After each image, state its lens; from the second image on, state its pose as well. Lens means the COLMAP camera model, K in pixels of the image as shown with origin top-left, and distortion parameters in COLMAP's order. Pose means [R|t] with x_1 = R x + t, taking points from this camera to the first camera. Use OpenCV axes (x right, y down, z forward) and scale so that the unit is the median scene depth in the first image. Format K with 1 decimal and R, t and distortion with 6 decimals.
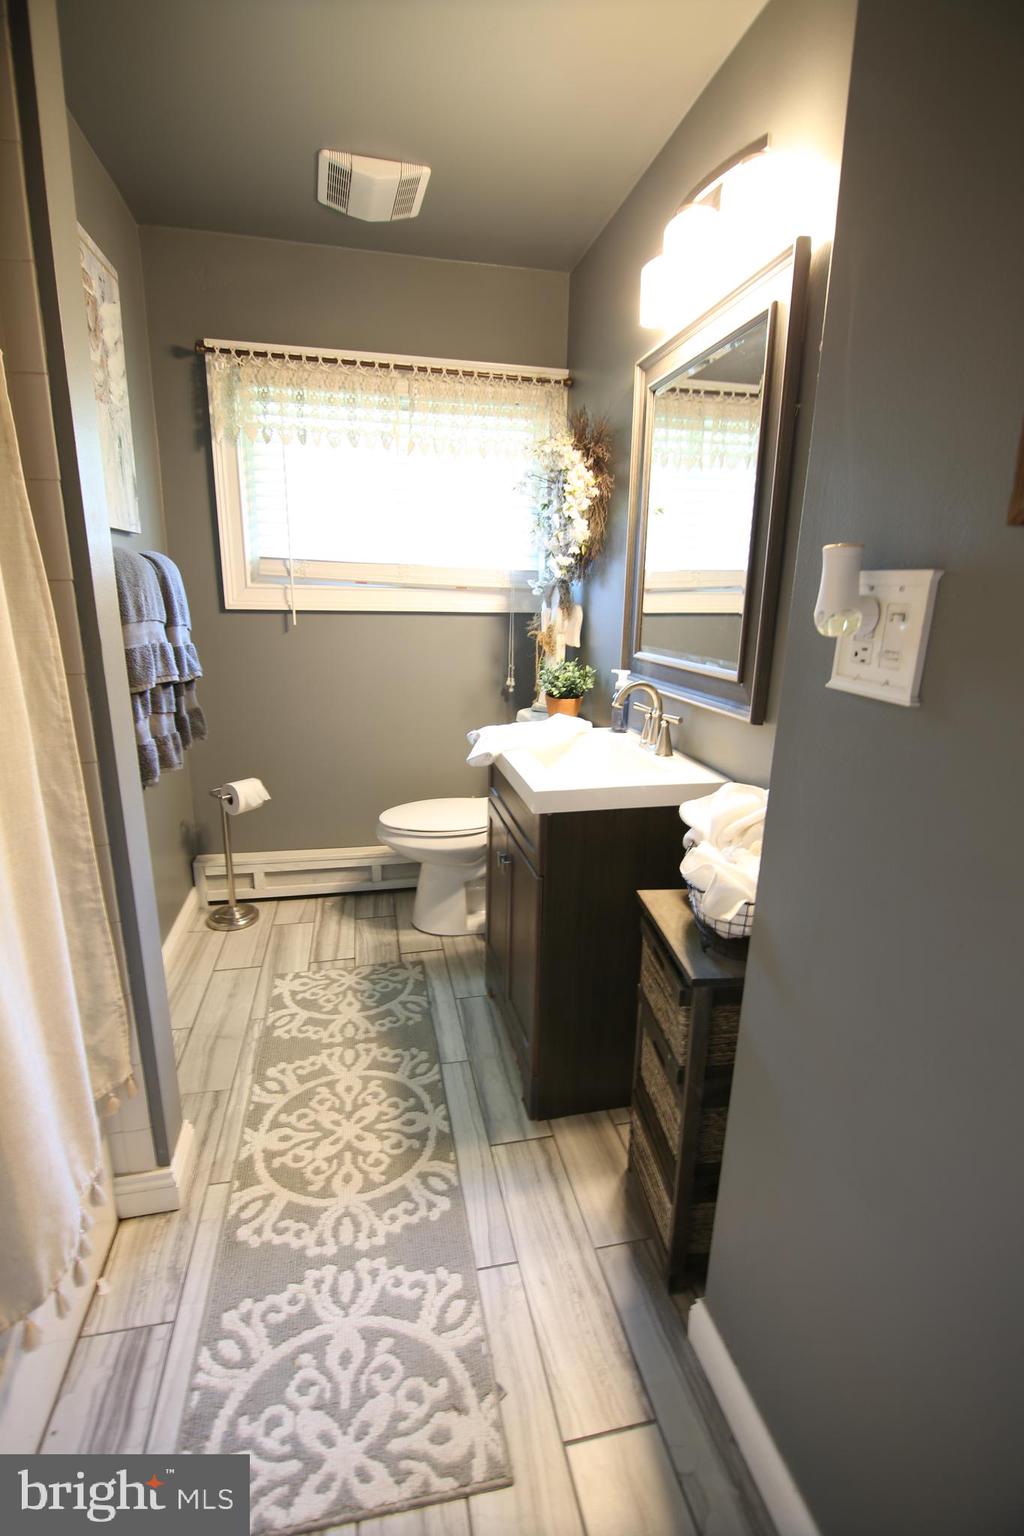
lens RADIAL K [[685.5, 0, 513.6], [0, 685.5, 764.7], [0, 0, 1]] dist [-0.003485, -0.009263]
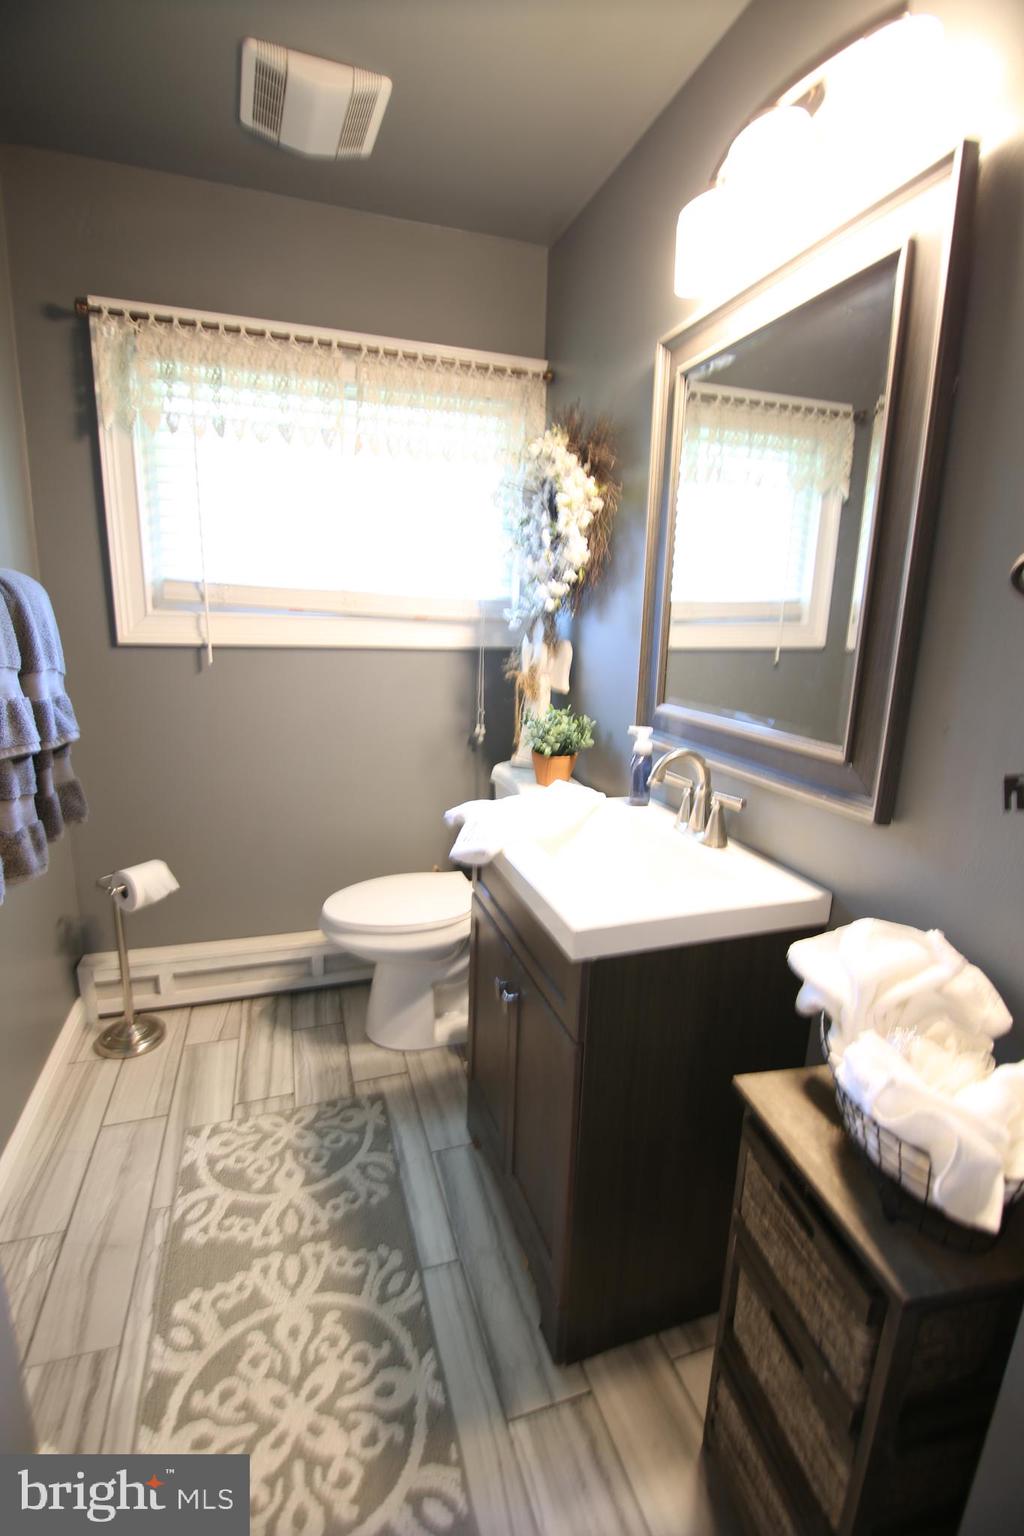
lens RADIAL K [[685.5, 0, 514.5], [0, 685.5, 766.0], [0, 0, 1]] dist [-0.003485, -0.009263]
pose [[0.994427, -0.013318, 0.104588, -0.068758], [0.016106, 0.999536, -0.025858, -0.074238], [-0.104195, 0.027399, 0.994179, 0.226513]]
